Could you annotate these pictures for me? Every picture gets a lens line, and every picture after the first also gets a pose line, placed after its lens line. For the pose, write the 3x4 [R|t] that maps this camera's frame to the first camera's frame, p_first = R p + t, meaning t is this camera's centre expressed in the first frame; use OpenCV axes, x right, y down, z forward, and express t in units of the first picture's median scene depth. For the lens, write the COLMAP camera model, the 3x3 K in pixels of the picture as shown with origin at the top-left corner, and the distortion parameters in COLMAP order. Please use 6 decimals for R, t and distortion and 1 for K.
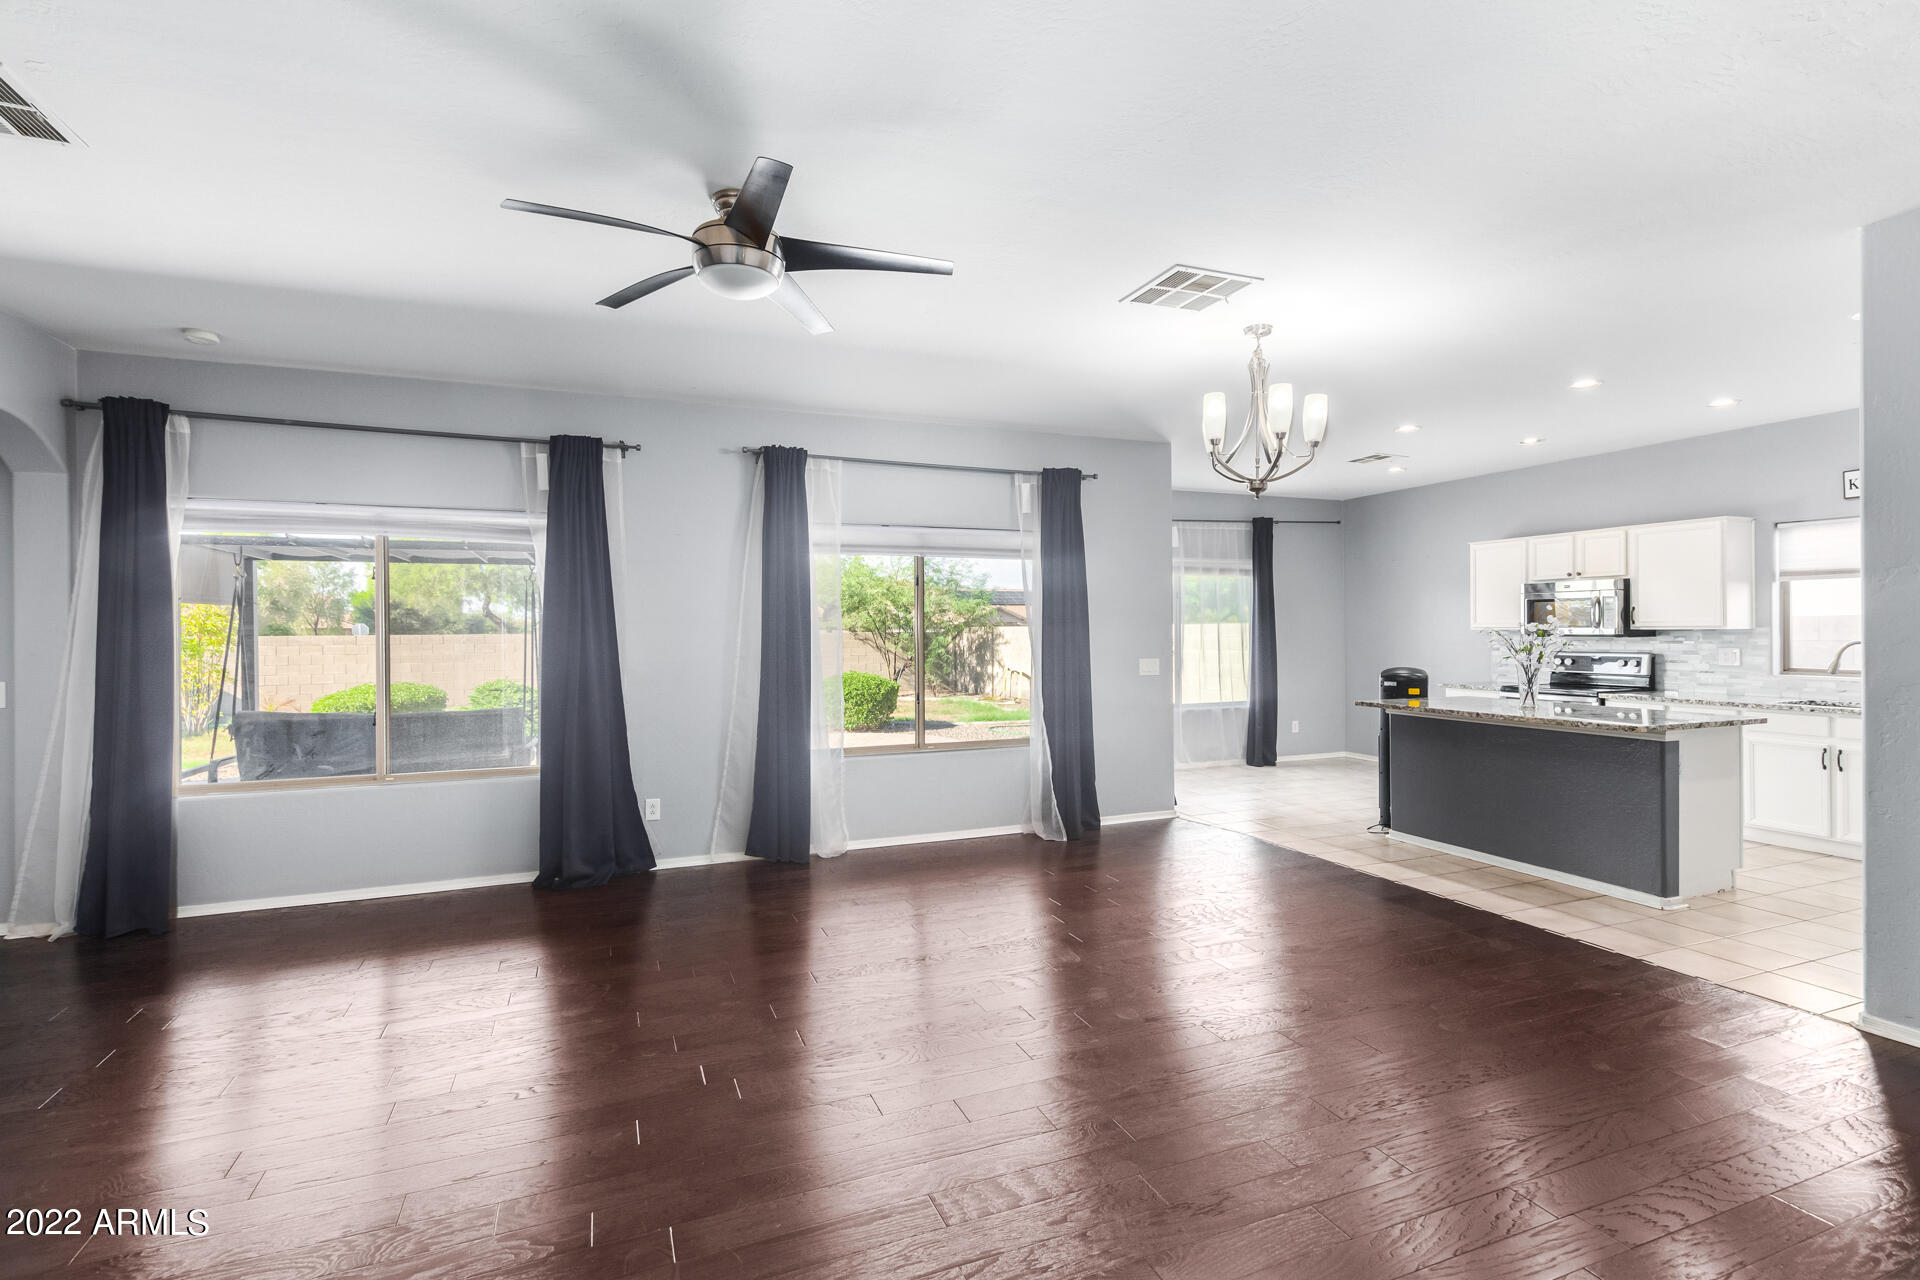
lens RADIAL K [[905.3, 0, 967.9], [0, 905.3, 641.3], [0, 0, 1]] dist [-0.002972, 0.000294]
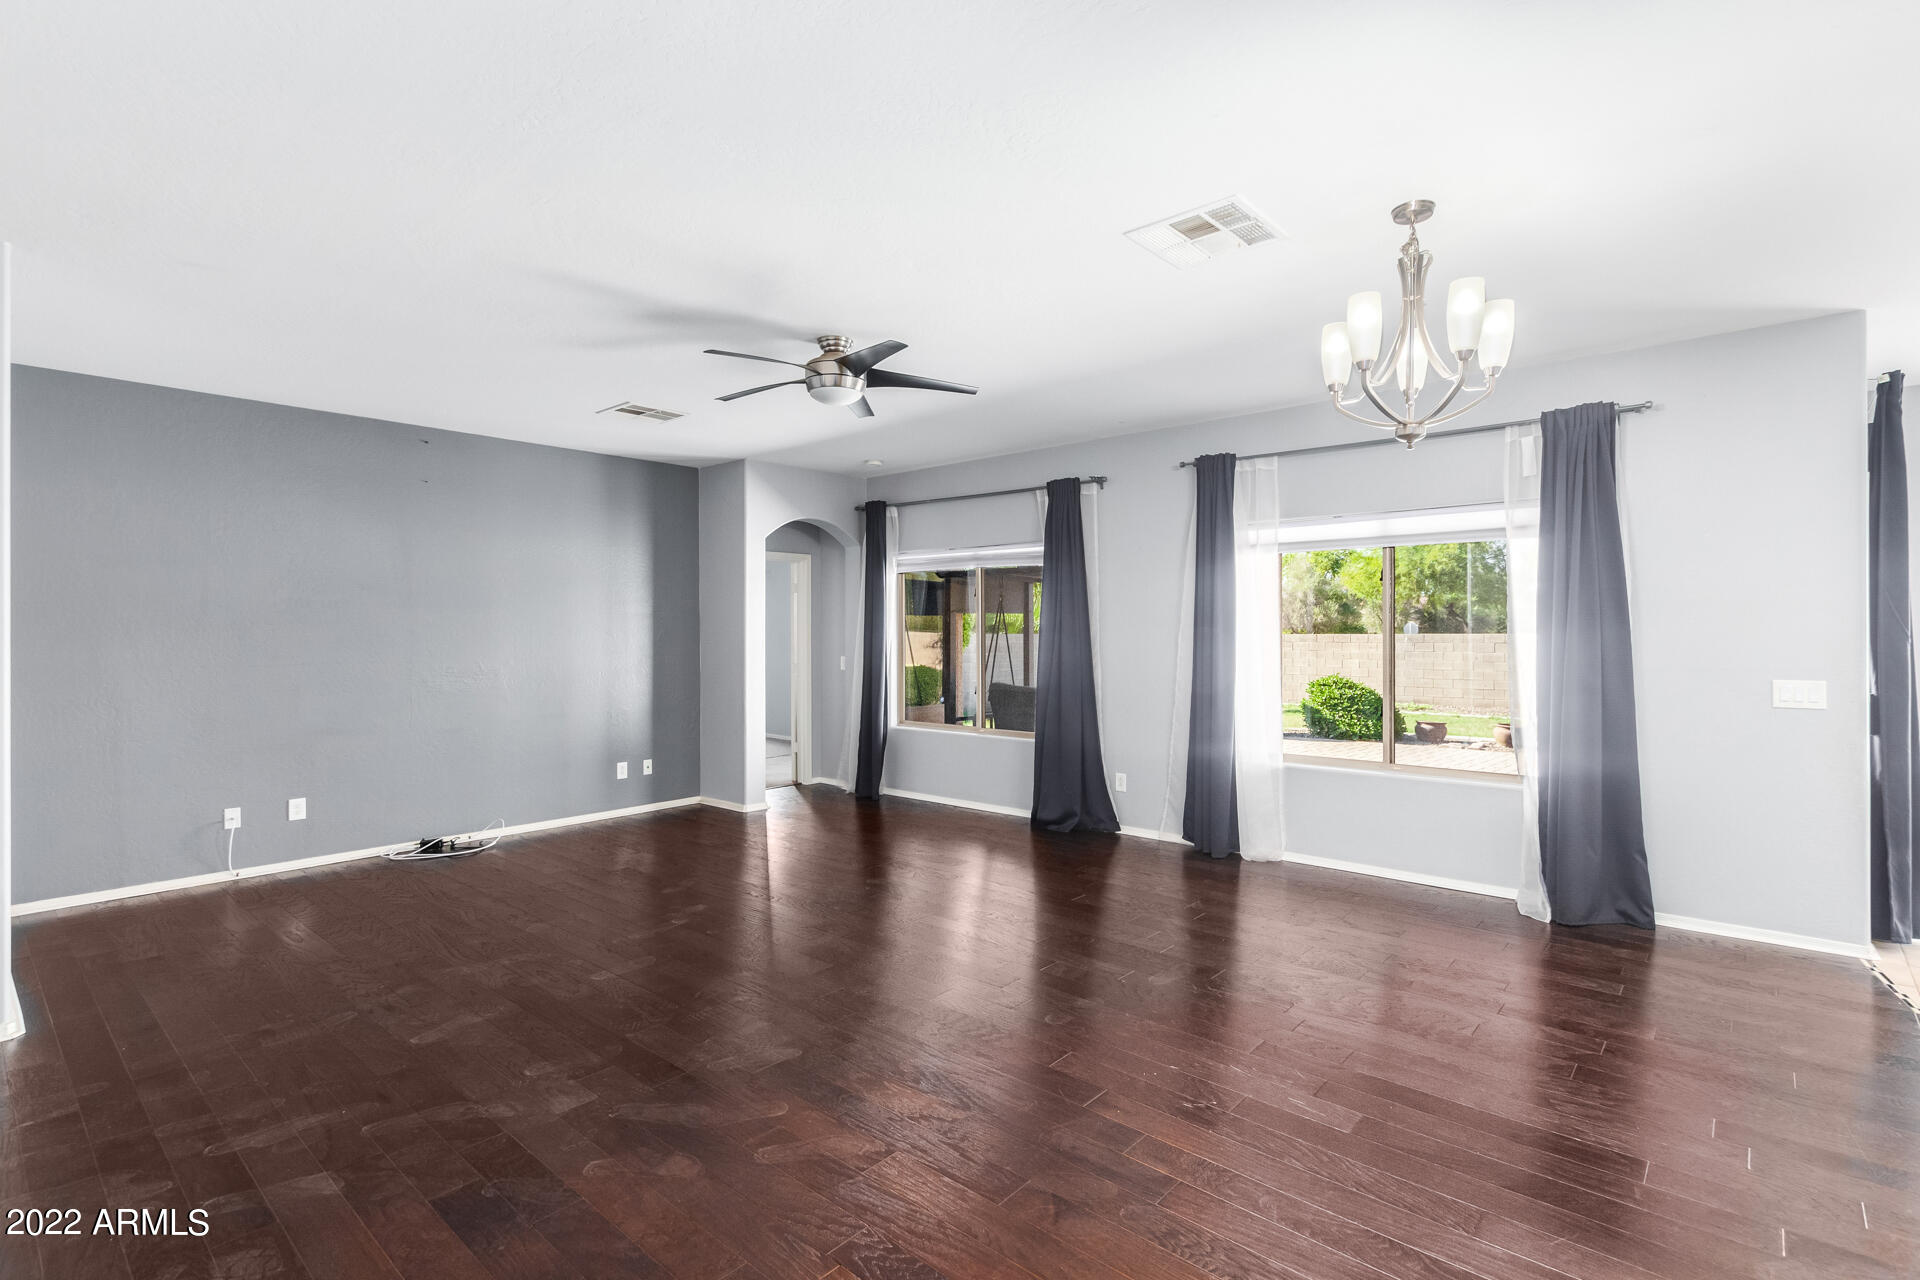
lens RADIAL K [[905.3, 0, 956.5], [0, 905.3, 634.6], [0, 0, 1]] dist [-0.002972, 0.000294]
pose [[0.441479, 0.008773, -0.897228, 0.617025], [-0.008338, 0.999949, 0.005674, -0.011912], [0.897233, 0.004976, 0.441530, 0.284325]]
